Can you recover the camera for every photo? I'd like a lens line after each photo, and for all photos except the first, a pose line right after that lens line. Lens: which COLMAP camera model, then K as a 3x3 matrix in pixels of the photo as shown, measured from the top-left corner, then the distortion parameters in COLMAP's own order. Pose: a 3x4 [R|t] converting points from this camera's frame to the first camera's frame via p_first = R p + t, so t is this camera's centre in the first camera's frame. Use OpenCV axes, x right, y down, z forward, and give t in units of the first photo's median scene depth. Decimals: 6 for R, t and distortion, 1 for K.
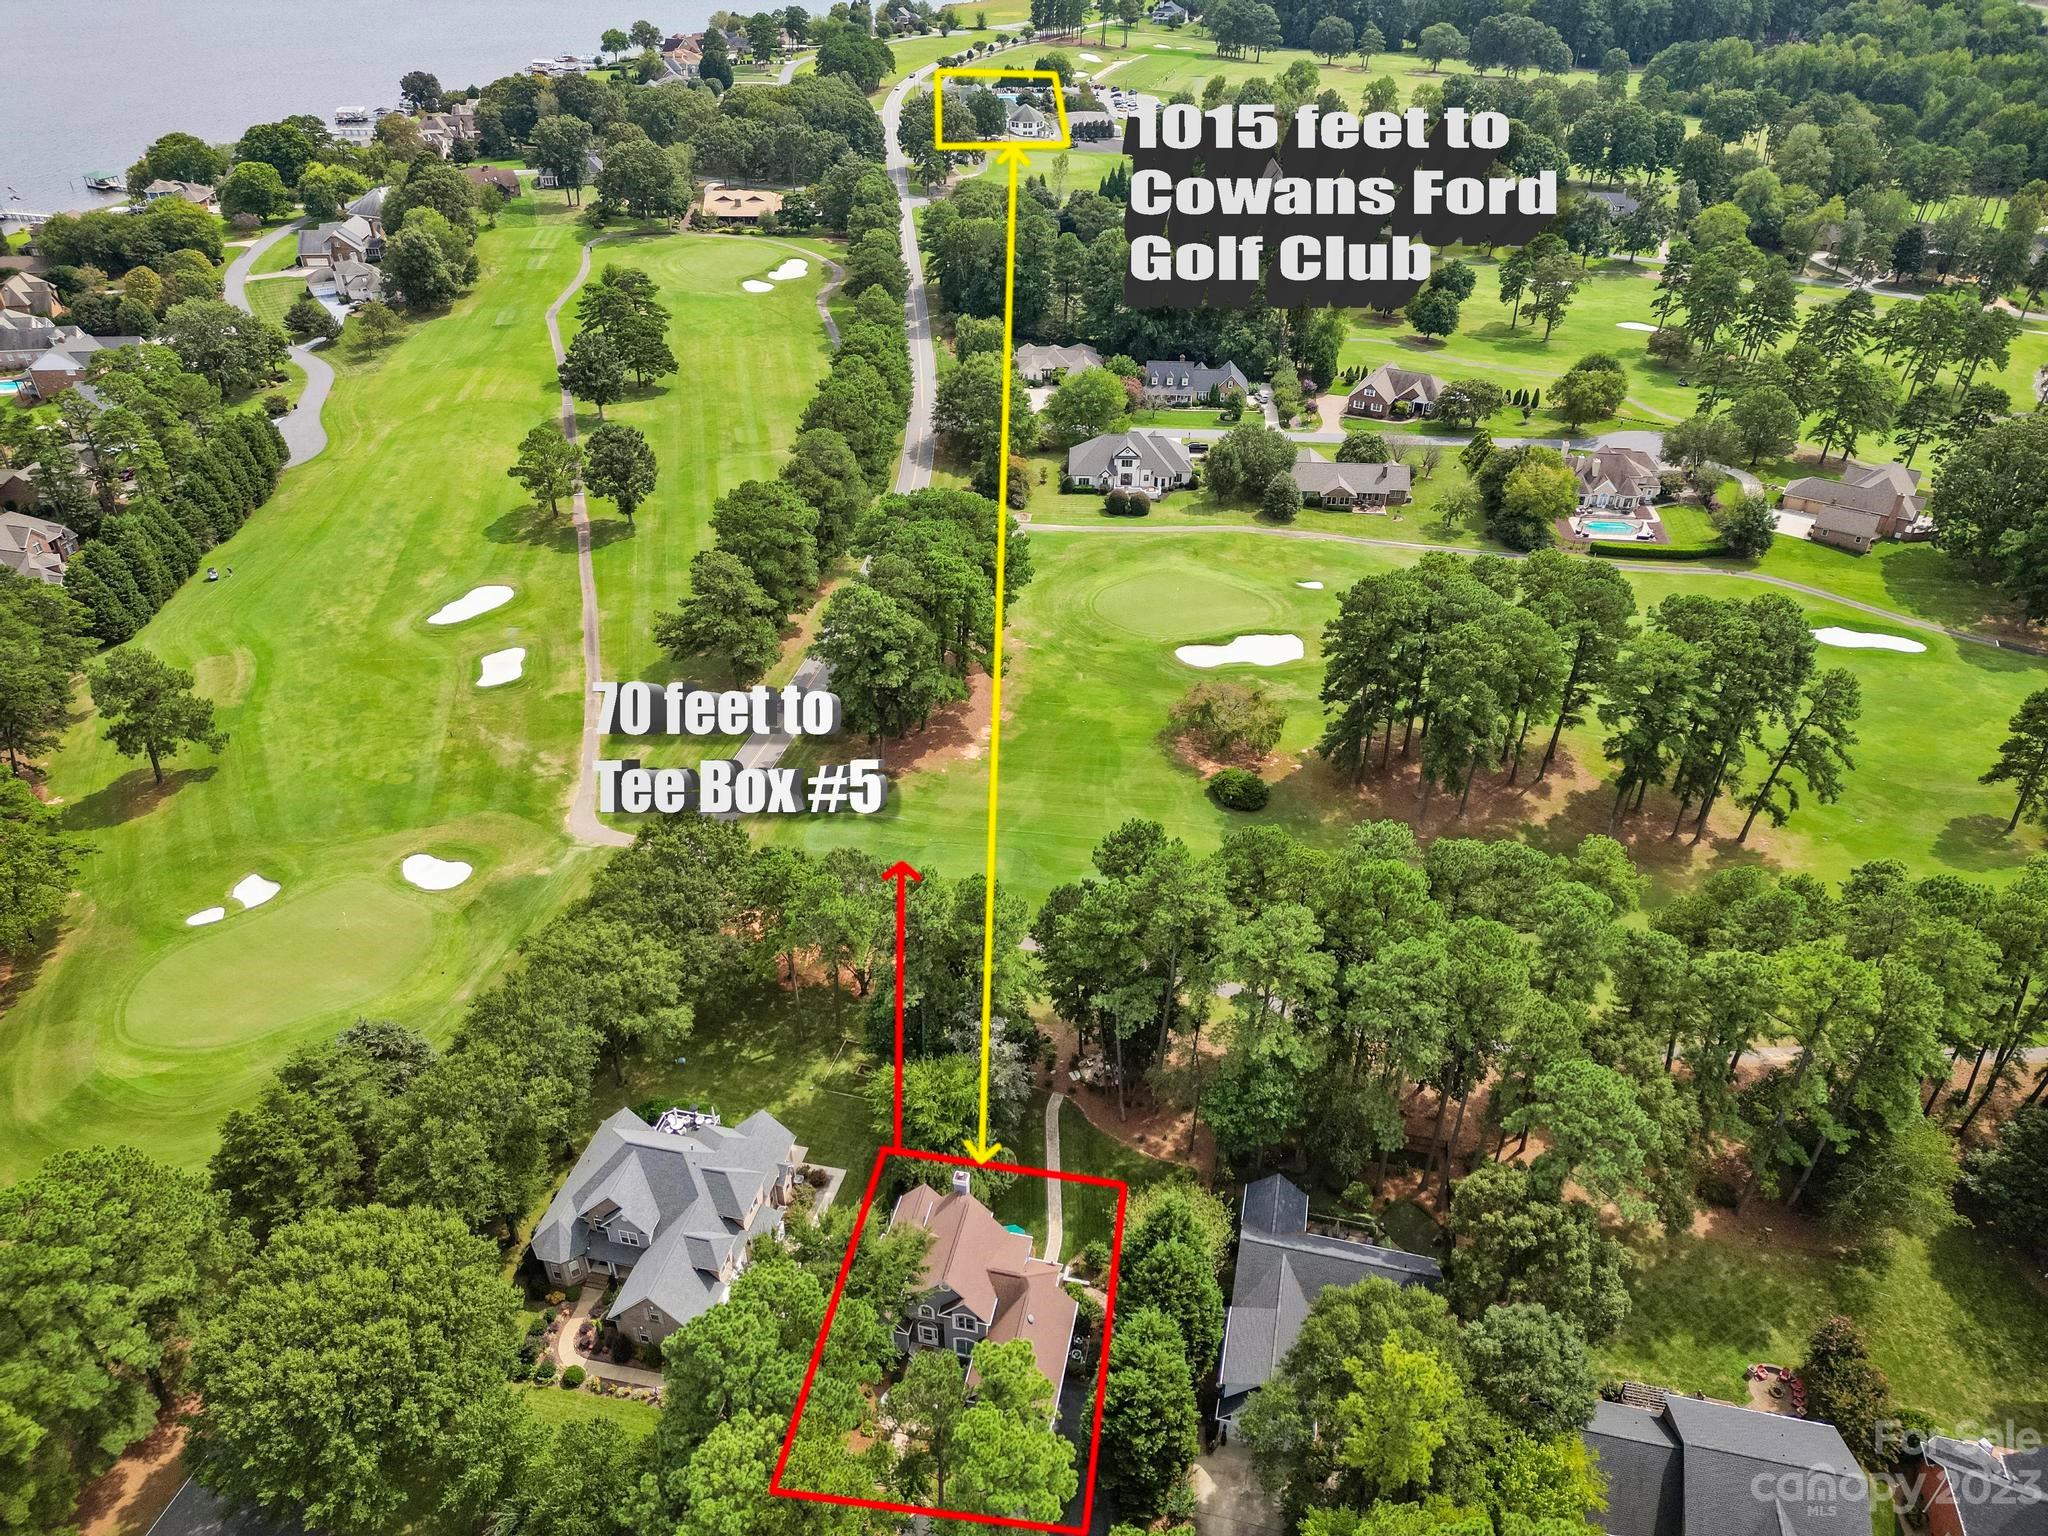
lens RADIAL K [[1447.2, 0, 1017.7], [0, 1447.2, 761.8], [0, 0, 1]] dist [0.071060, -0.076629]
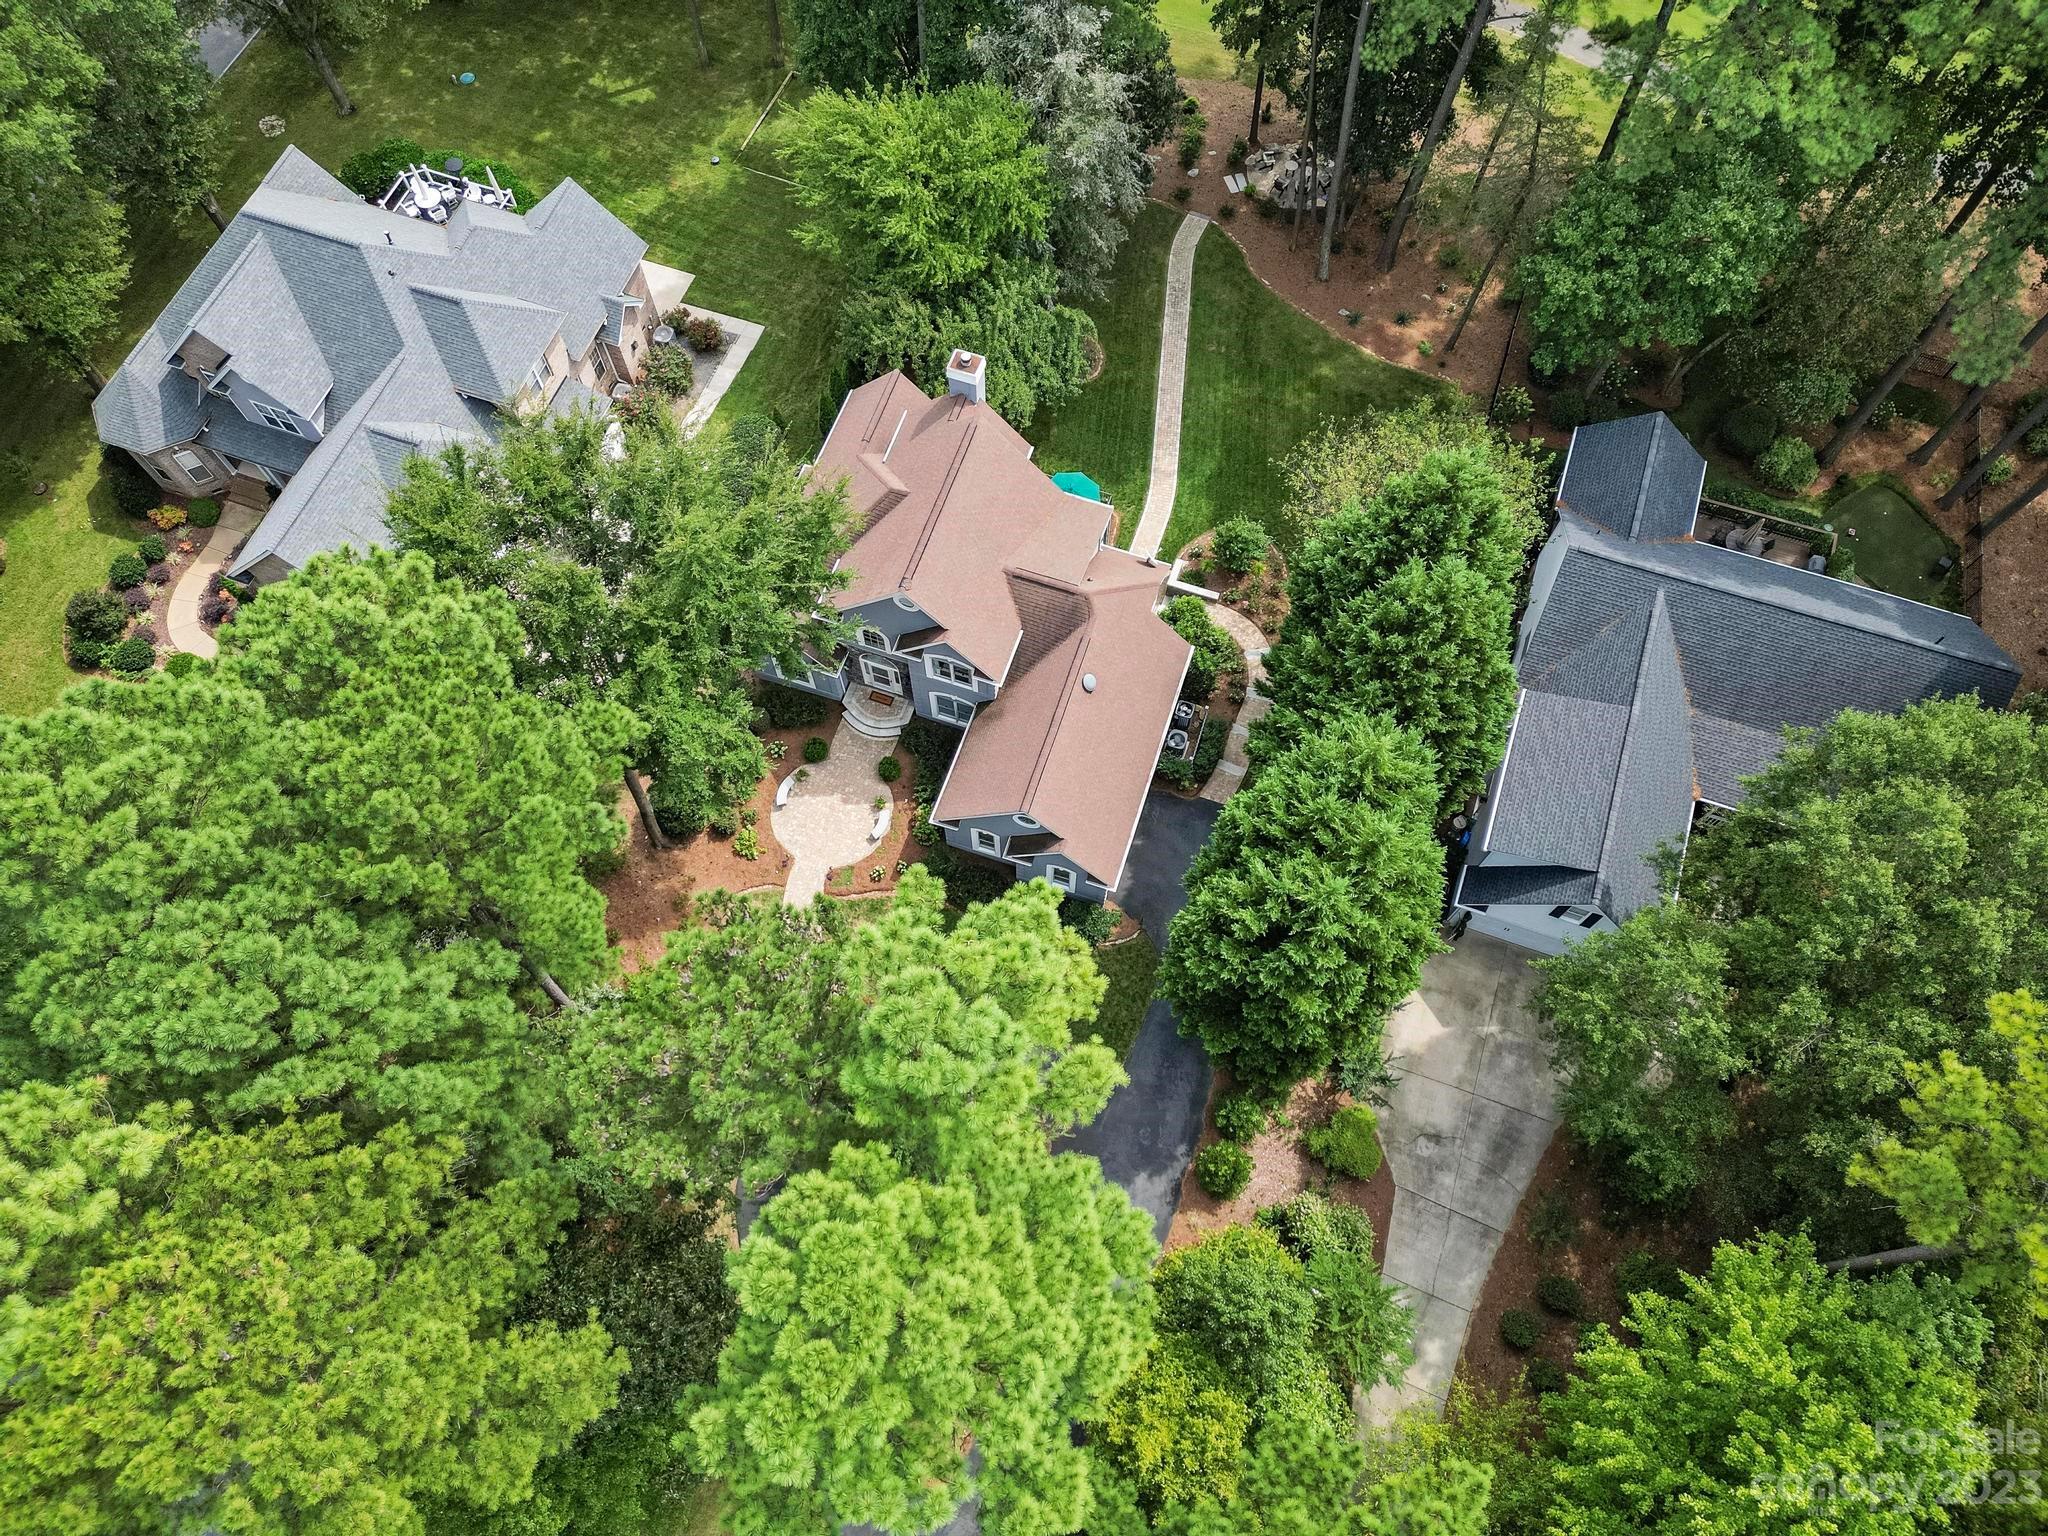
lens RADIAL K [[1447.2, 0, 1017.7], [0, 1447.2, 761.8], [0, 0, 1]] dist [0.071060, -0.076629]
pose [[0.993862, 0.100894, -0.045381, 0.008794], [-0.062429, 0.850133, 0.522855, 0.151288], [0.091332, -0.516812, 0.851213, 0.545182]]
